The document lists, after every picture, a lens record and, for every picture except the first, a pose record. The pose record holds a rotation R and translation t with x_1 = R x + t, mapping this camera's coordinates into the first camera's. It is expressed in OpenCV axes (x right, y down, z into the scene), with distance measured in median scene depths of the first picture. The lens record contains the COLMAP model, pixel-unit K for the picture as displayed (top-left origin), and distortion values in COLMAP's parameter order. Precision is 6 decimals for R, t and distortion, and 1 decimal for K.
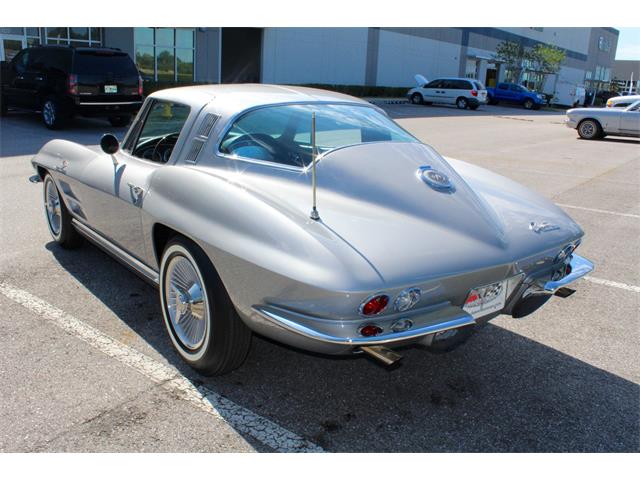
lens RADIAL K [[555.5, 0, 298.2], [0, 555.5, 238.5], [0, 0, 1]] dist [-0.136253, 0.120608]
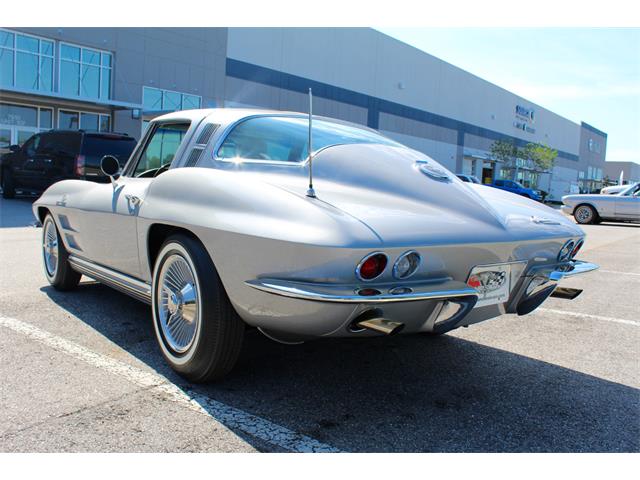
lens RADIAL K [[554.6, 0, 296.0], [0, 554.6, 239.7], [0, 0, 1]] dist [-0.134776, 0.118017]
pose [[0.999948, 0.008826, -0.005074, 0.007249], [-0.009549, 0.985934, -0.166864, 0.165174], [0.003530, 0.166903, 0.985967, 0.033338]]
